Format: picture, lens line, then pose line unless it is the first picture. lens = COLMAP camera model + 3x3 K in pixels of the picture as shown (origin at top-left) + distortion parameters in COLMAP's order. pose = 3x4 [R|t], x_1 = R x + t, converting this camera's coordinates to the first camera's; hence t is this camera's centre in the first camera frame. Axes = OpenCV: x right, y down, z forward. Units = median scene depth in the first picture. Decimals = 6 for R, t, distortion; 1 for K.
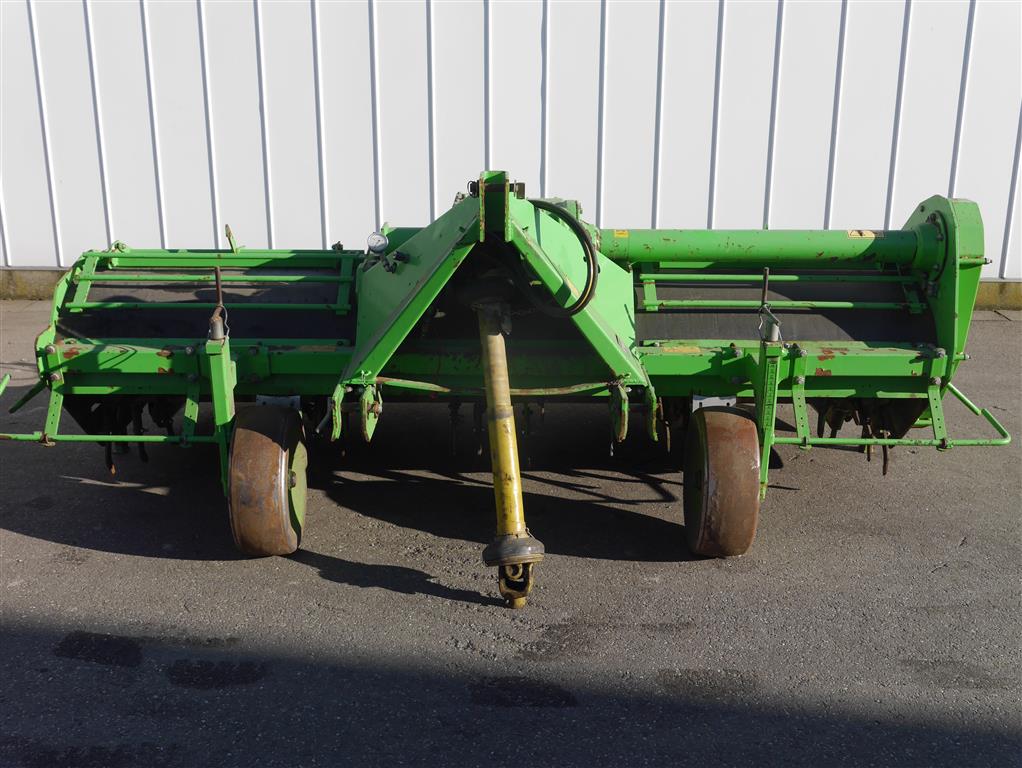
lens RADIAL K [[1124.2, 0, 510.0], [0, 1124.2, 385.7], [0, 0, 1]] dist [-0.032158, 0.000000]
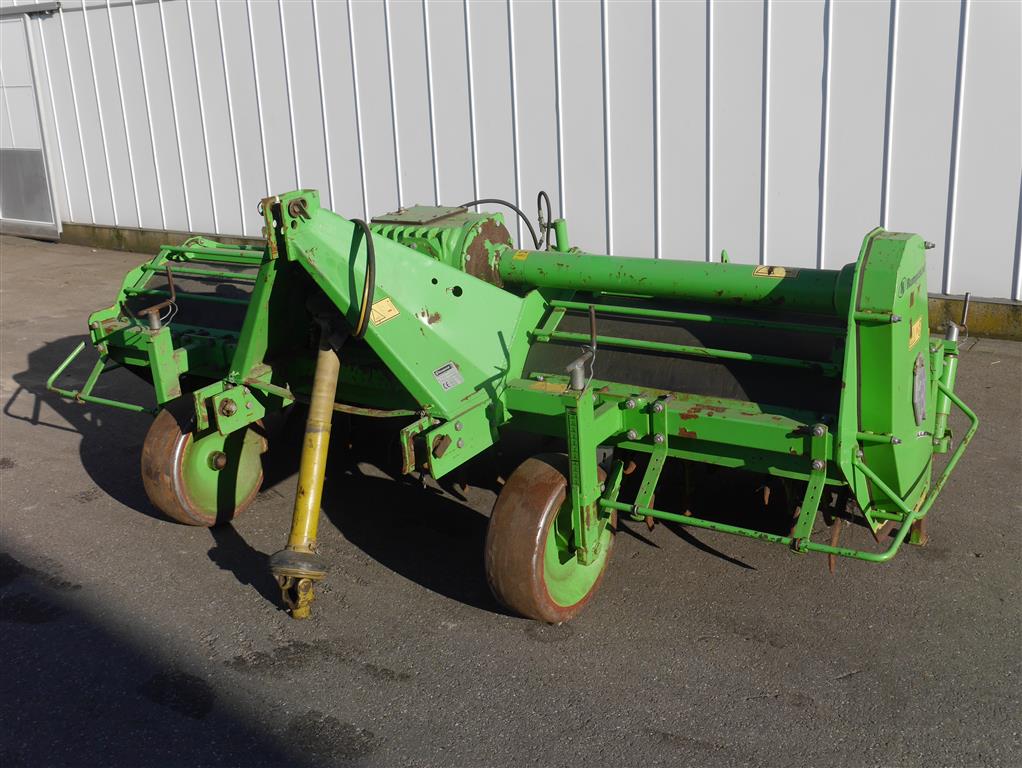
lens RADIAL K [[1124.2, 0, 509.3], [0, 1124.2, 383.6], [0, 0, 1]] dist [-0.032158, 0.000000]
pose [[0.832330, 0.117055, -0.541779, 0.619447], [-0.108359, 0.992949, 0.048063, -0.075053], [0.543585, 0.018702, 0.839146, 0.220469]]
